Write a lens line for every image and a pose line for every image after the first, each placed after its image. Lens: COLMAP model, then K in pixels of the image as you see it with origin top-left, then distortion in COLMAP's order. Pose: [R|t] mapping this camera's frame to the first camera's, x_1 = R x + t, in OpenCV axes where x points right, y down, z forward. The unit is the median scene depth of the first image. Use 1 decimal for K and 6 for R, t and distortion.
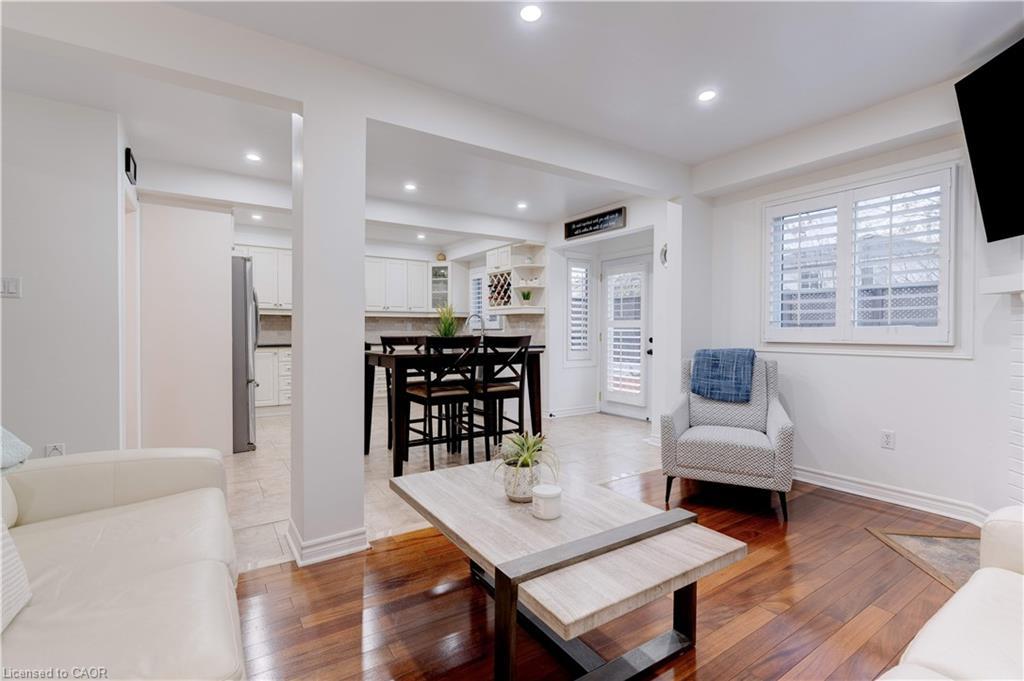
lens RADIAL K [[458.3, 0, 509.8], [0, 458.3, 340.1], [0, 0, 1]] dist [-0.005277, 0.000452]
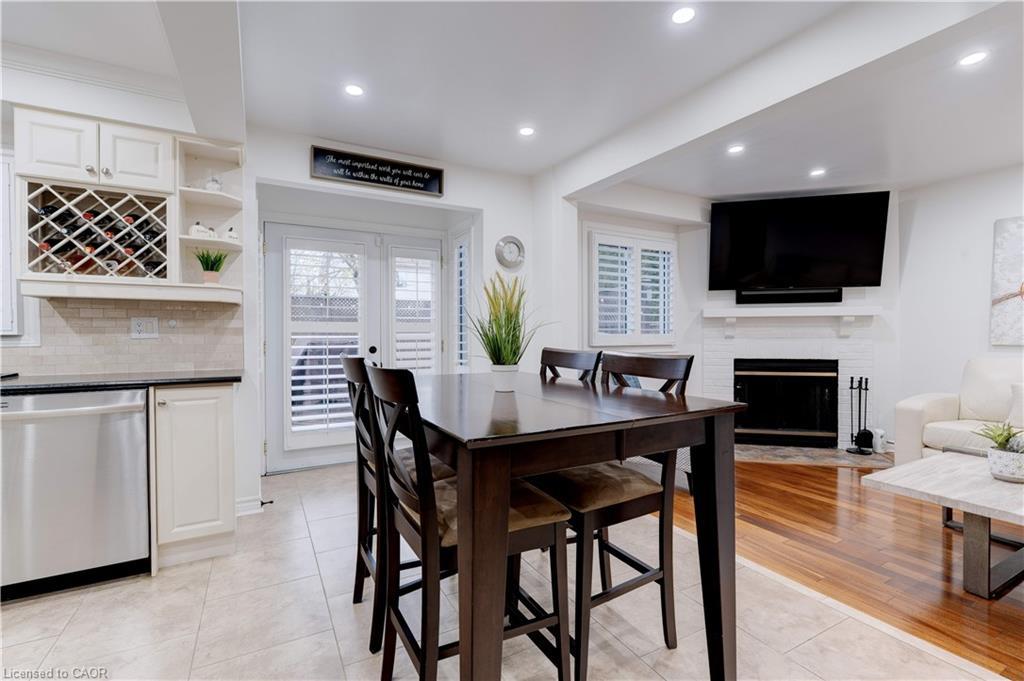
lens RADIAL K [[458.3, 0, 509.8], [0, 458.3, 340.1], [0, 0, 1]] dist [-0.005277, 0.000452]
pose [[0.089420, -0.016739, 0.995853, -0.414471], [0.020104, 0.999685, 0.014998, -0.022146], [-0.995791, 0.018680, 0.089729, 0.714423]]
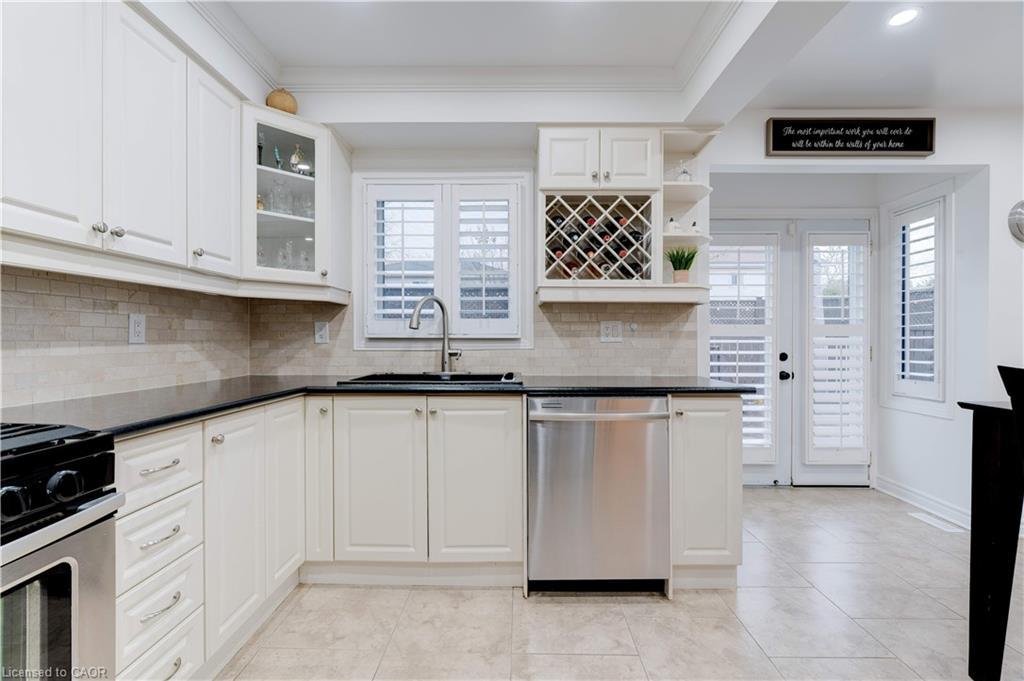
lens RADIAL K [[458.3, 0, 509.8], [0, 458.3, 340.1], [0, 0, 1]] dist [-0.005277, 0.000452]
pose [[0.570731, -0.006305, 0.821113, -0.425420], [0.013897, 0.999901, -0.001981, -0.026999], [-0.821020, 0.012542, 0.570762, 0.952953]]
